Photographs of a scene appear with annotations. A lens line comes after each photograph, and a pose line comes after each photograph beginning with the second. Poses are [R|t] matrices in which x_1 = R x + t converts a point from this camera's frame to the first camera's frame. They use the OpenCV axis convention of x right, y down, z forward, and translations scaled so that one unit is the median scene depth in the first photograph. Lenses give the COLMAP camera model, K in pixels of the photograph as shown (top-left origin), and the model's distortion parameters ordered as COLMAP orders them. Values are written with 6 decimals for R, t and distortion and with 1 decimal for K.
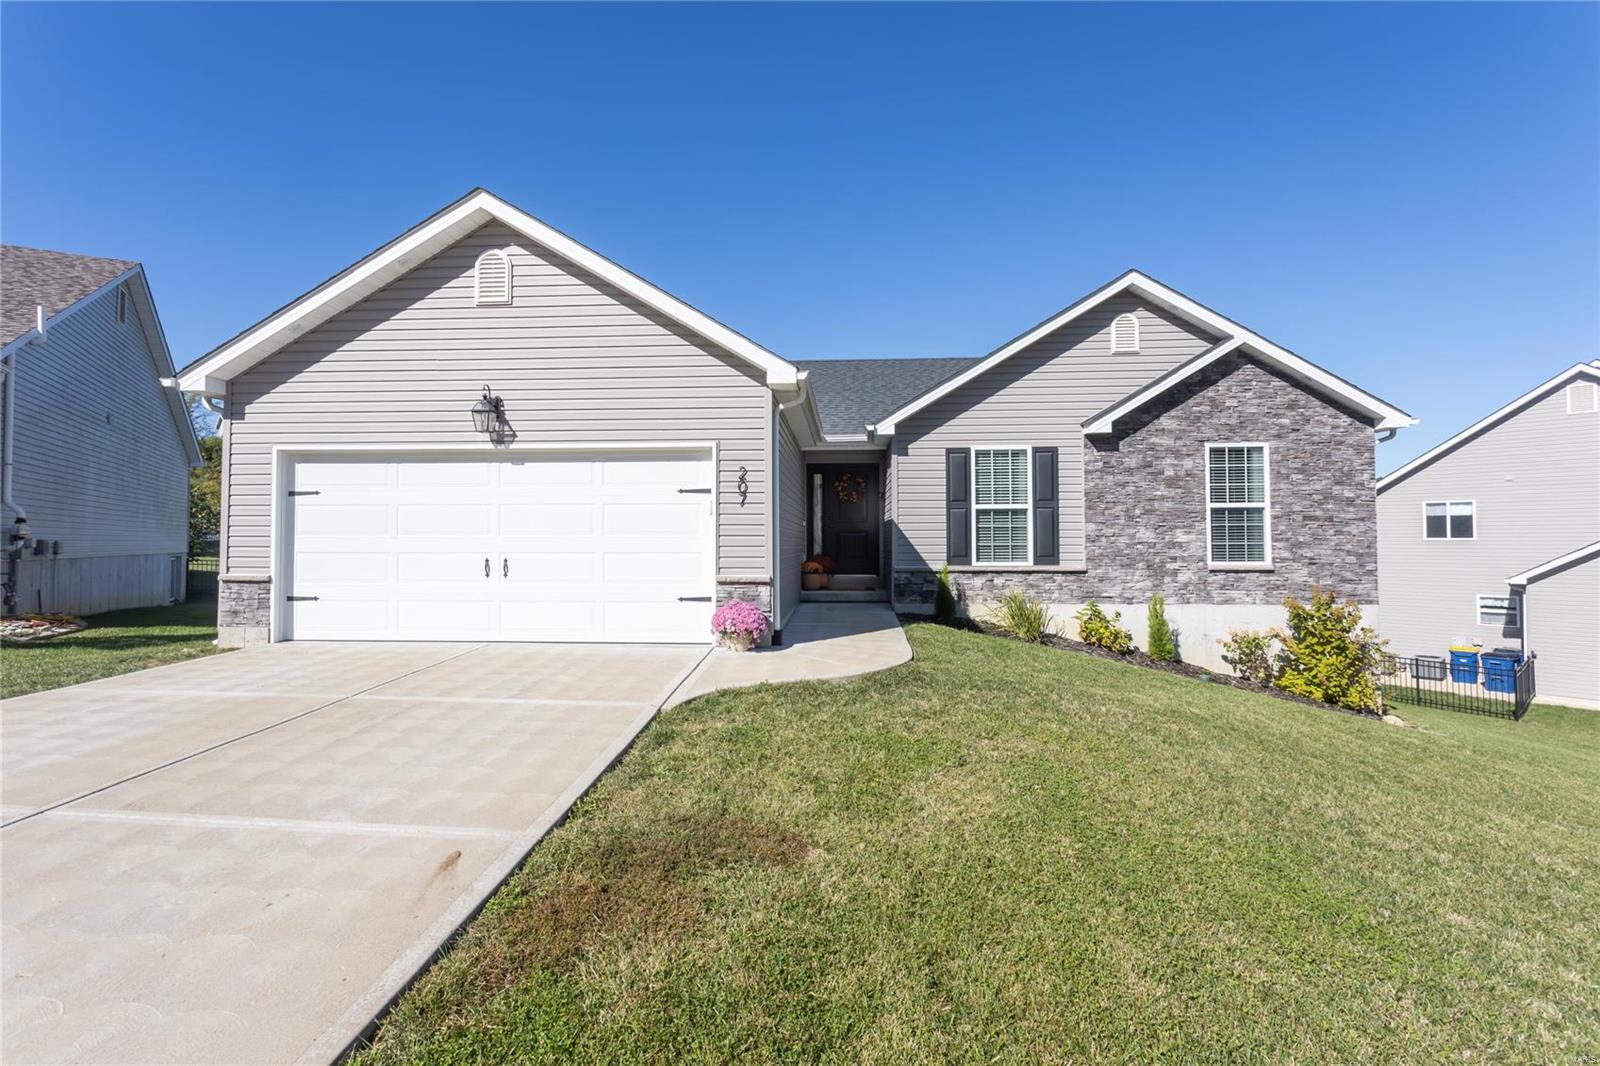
lens RADIAL K [[746.8, 0, 800.0], [0, 746.8, 533.0], [0, 0, 1]] dist [-0.000864, 0.000419]
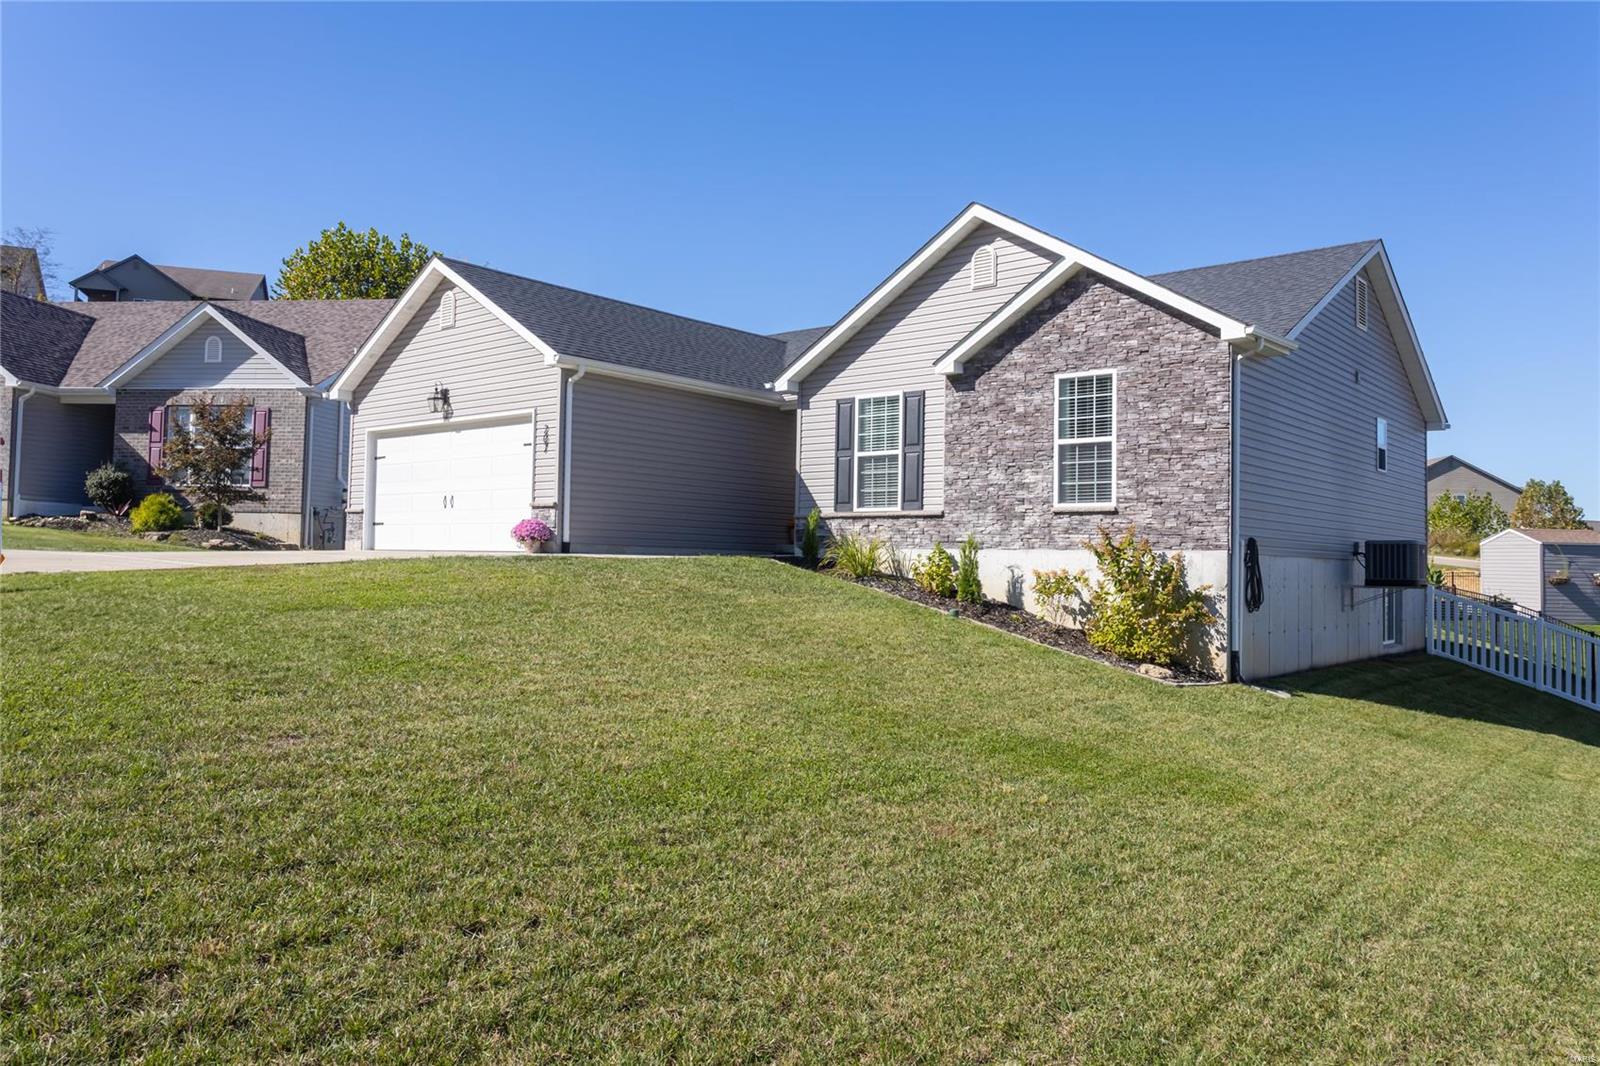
lens RADIAL K [[1146.9, 0, 800.0], [0, 1146.9, 533.0], [0, 0, 1]] dist [0.003728, -0.000057]
pose [[0.800735, 0.000953, -0.599017, 1.138167], [-0.013106, 0.999787, -0.015929, 0.101127], [0.598875, 0.020606, 0.800578, -0.314622]]
